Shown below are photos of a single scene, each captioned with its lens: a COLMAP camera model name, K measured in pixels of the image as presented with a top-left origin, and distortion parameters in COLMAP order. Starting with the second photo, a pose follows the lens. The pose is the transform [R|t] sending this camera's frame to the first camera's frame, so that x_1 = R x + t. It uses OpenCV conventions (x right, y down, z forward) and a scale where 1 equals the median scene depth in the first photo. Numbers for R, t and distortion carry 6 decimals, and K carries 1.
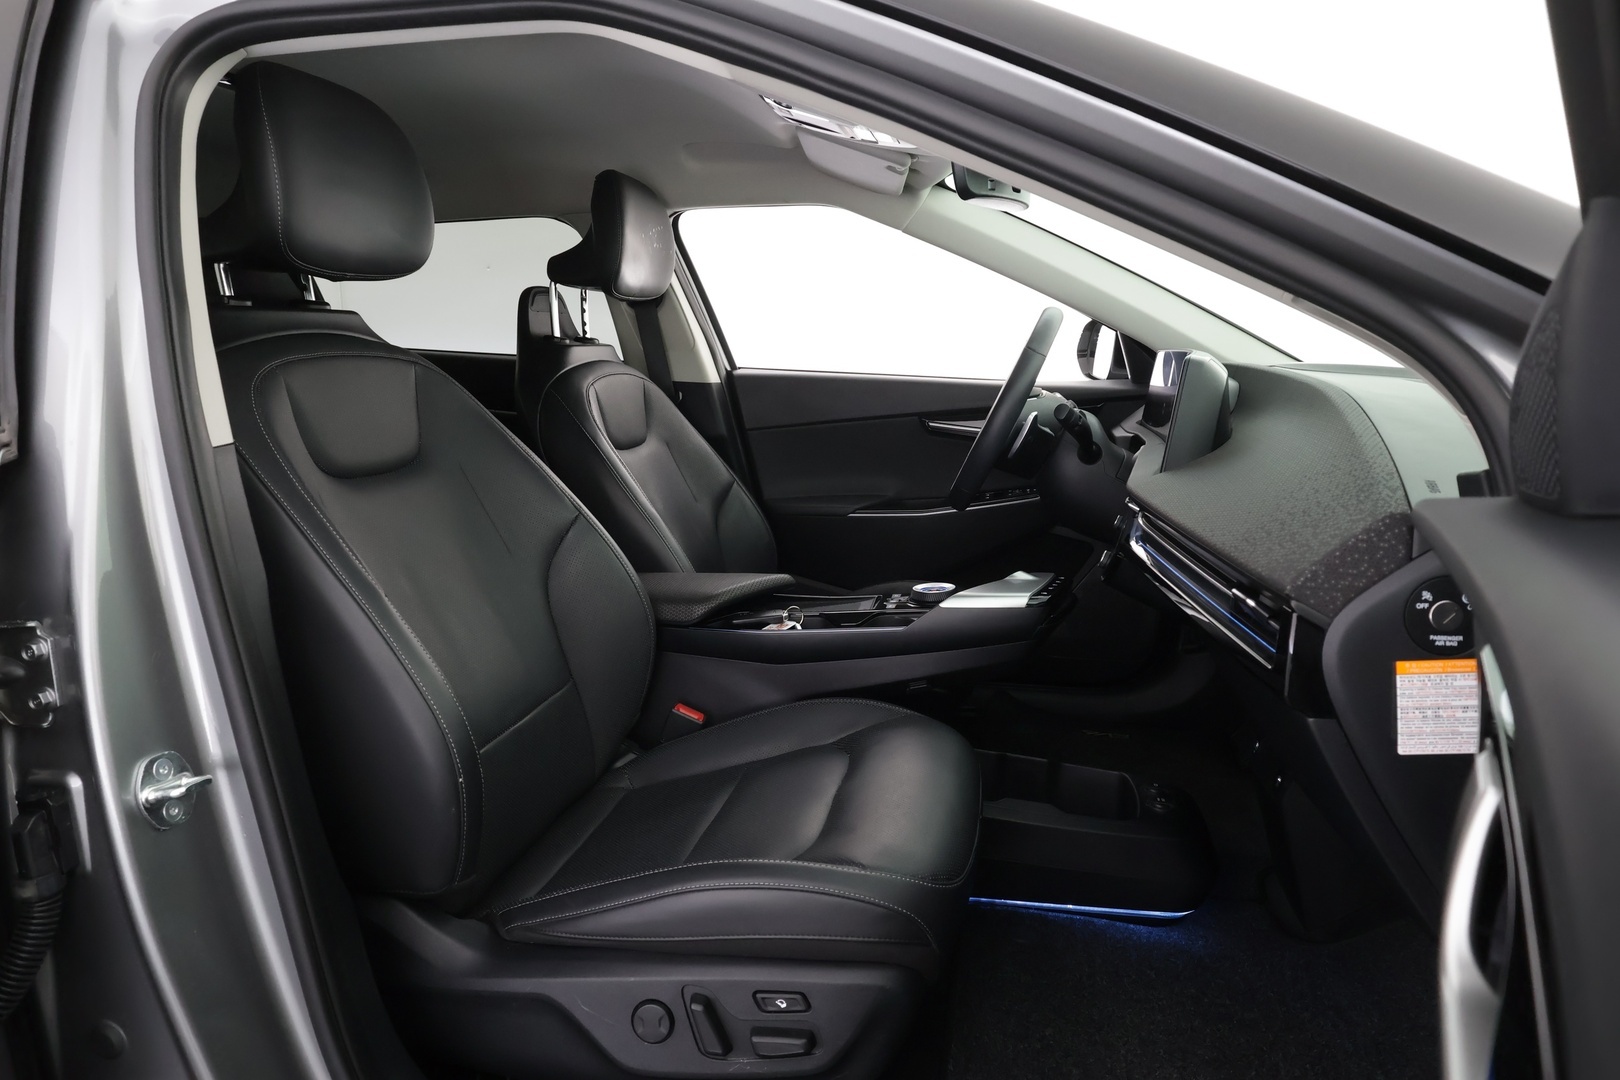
lens RADIAL K [[1064.4, 0, 815.2], [0, 1064.4, 533.1], [0, 0, 1]] dist [0.019811, -0.004745]
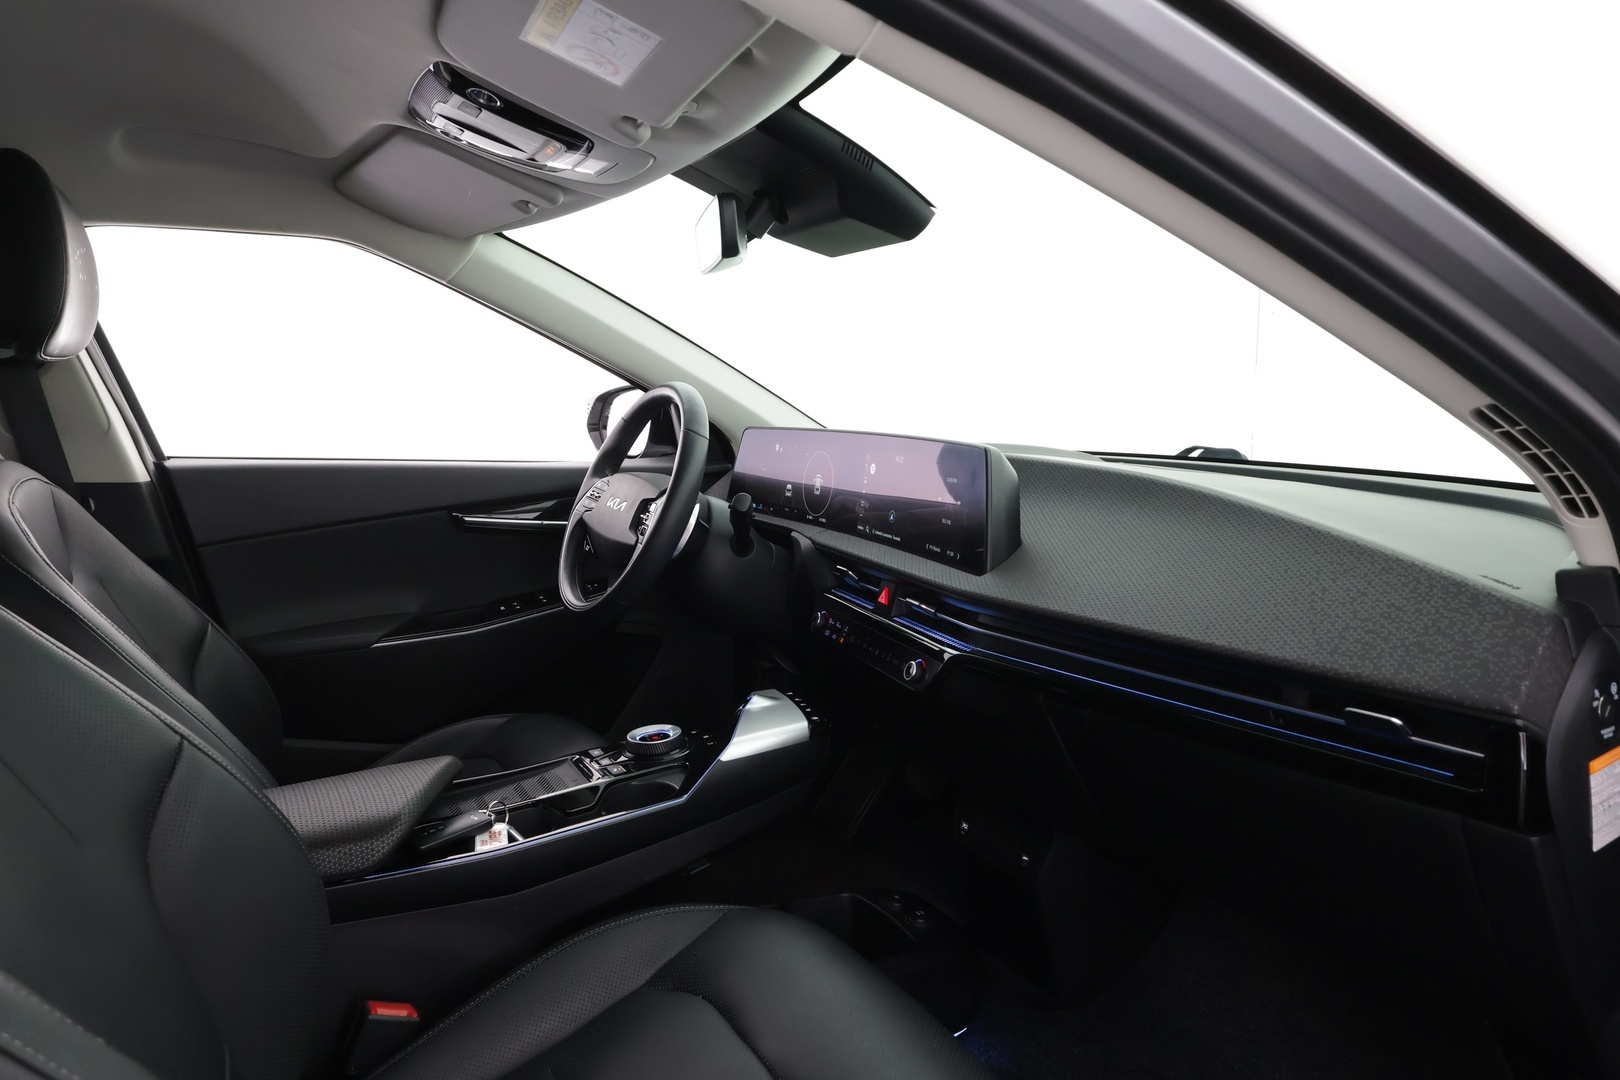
lens RADIAL K [[1064.4, 0, 815.2], [0, 1064.4, 533.1], [0, 0, 1]] dist [0.019811, -0.004745]
pose [[0.764906, -0.082394, 0.638850, -0.210161], [0.114504, 0.993382, -0.008979, -0.055002], [-0.633883, 0.080019, 0.769279, 0.215351]]
